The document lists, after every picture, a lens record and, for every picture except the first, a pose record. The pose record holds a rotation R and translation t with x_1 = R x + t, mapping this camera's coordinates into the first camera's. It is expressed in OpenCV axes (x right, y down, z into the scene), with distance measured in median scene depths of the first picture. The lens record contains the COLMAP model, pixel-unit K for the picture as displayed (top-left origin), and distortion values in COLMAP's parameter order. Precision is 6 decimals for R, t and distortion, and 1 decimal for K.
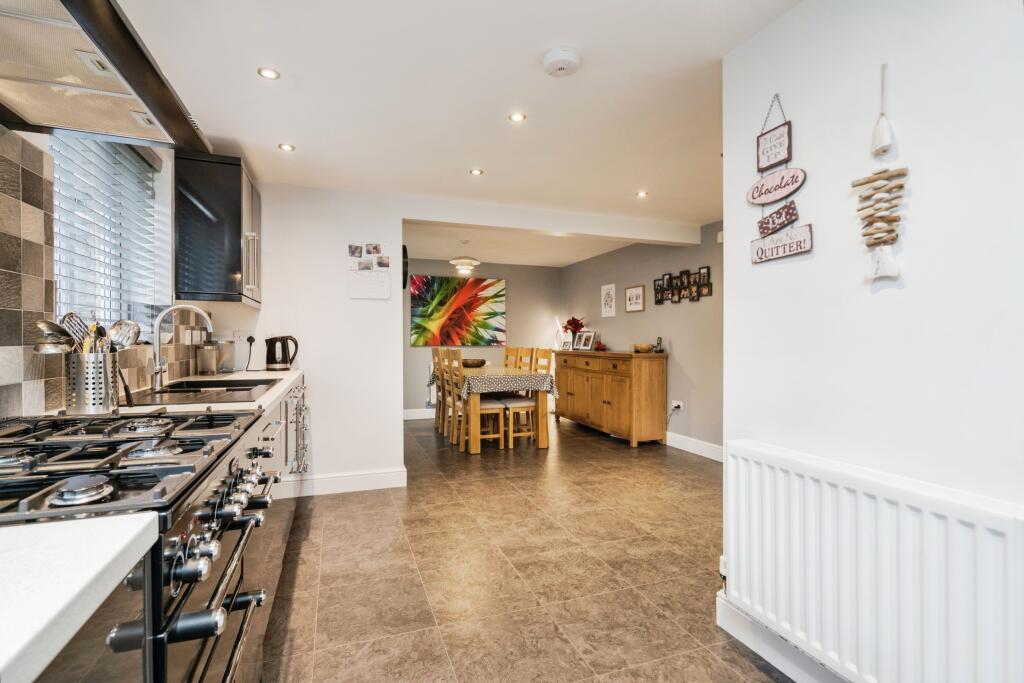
lens RADIAL K [[472.9, 0, 512.4], [0, 472.9, 329.6], [0, 0, 1]] dist [-0.002983, -0.000320]
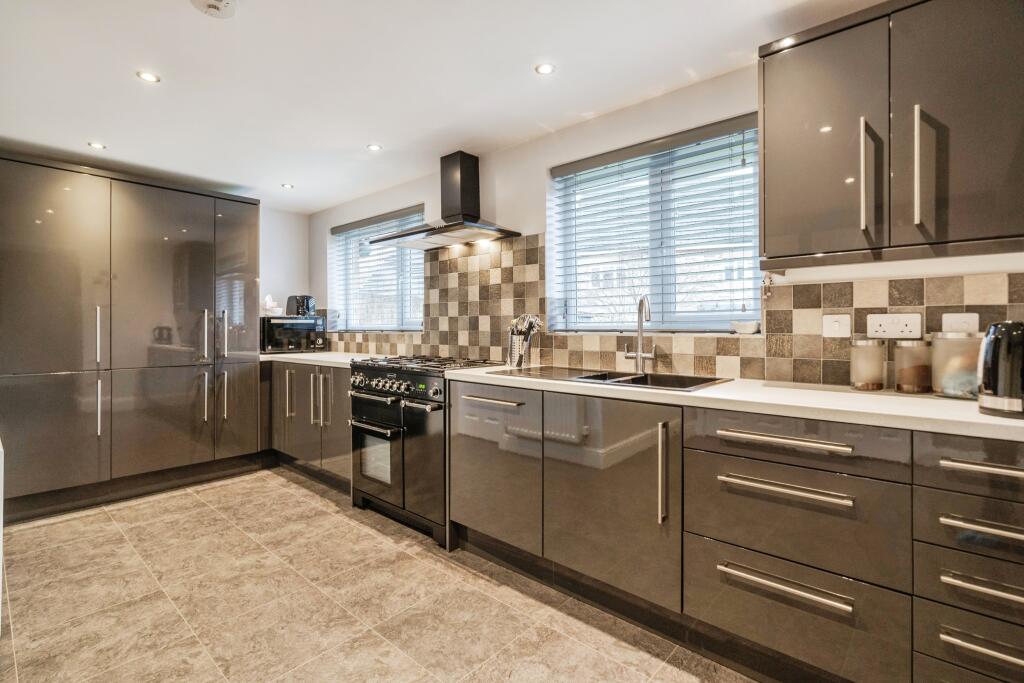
lens RADIAL K [[472.9, 0, 512.4], [0, 472.9, 329.6], [0, 0, 1]] dist [-0.002983, -0.000320]
pose [[-0.881053, 0.003969, -0.473001, 0.014859], [0.010409, 0.999885, -0.010997, 0.013653], [0.472904, -0.014613, -0.880993, 0.761753]]
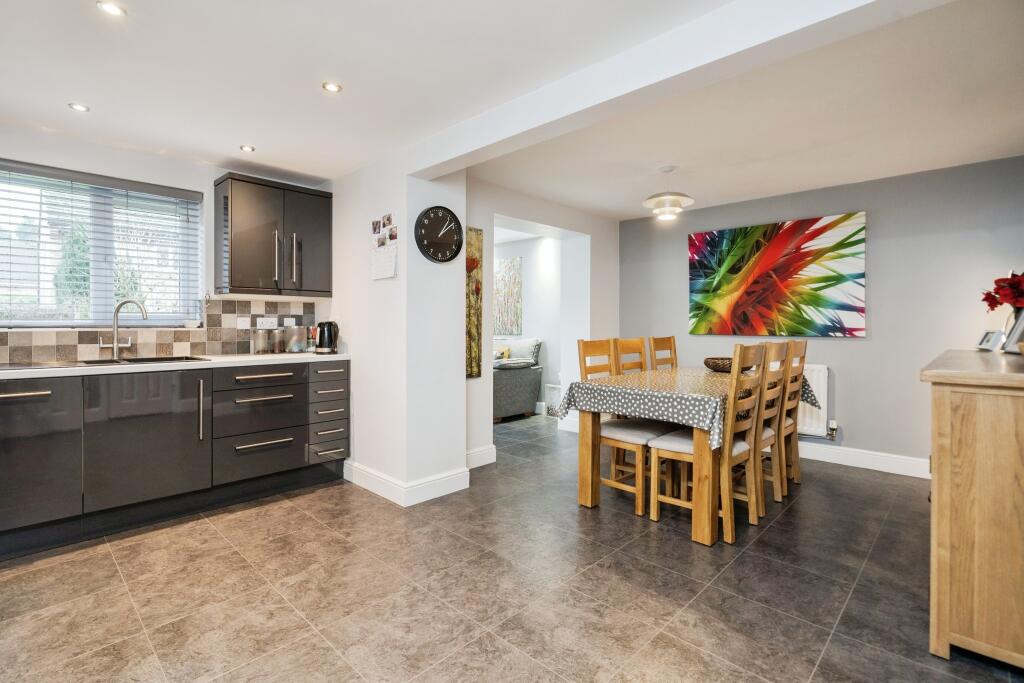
lens RADIAL K [[487.1, 0, 493.9], [0, 487.1, 321.3], [0, 0, 1]] dist [-0.001721, -0.000265]
pose [[0.420843, -0.005486, -0.907117, 0.441858], [0.017270, 0.999849, 0.001965, 0.011613], [0.906969, -0.016493, 0.420874, 0.589951]]
